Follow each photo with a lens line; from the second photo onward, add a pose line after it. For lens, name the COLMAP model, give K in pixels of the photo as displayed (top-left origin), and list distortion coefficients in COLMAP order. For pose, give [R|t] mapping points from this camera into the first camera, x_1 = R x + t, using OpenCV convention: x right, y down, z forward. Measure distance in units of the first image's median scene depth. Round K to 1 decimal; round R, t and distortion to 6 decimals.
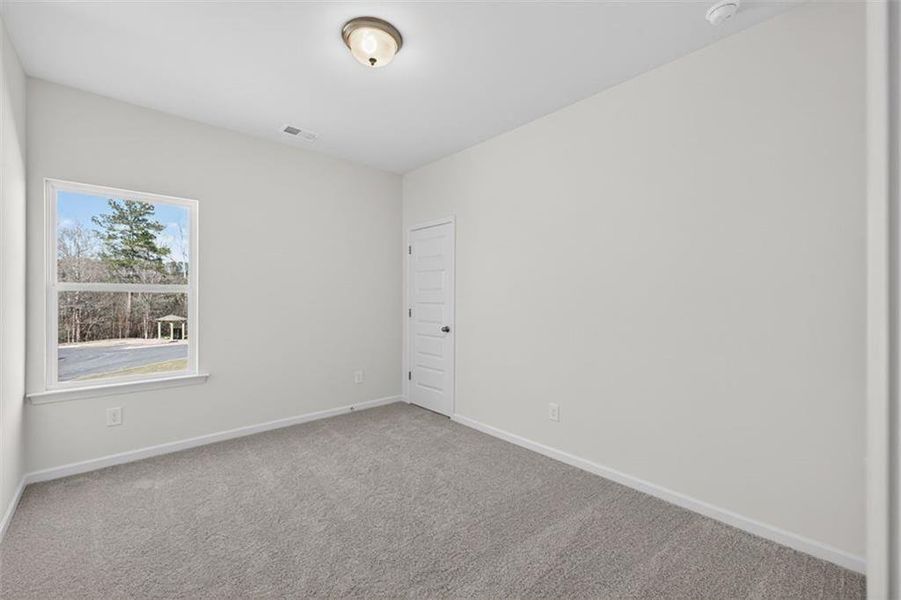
lens RADIAL K [[378.7, 0, 450.0], [0, 378.7, 296.5], [0, 0, 1]] dist [0.009441, -0.000865]
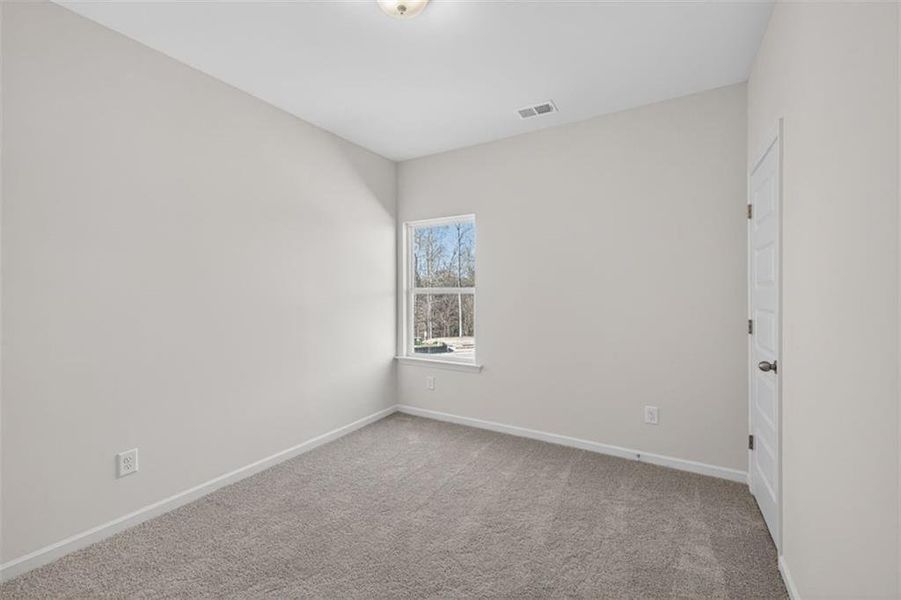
lens RADIAL K [[378.7, 0, 450.0], [0, 378.7, 296.5], [0, 0, 1]] dist [0.009441, -0.000865]
pose [[0.278795, -0.001312, -0.960350, 0.426450], [-0.000508, 0.999999, -0.001513, 0.000344], [0.960350, 0.000910, 0.278794, 0.620392]]
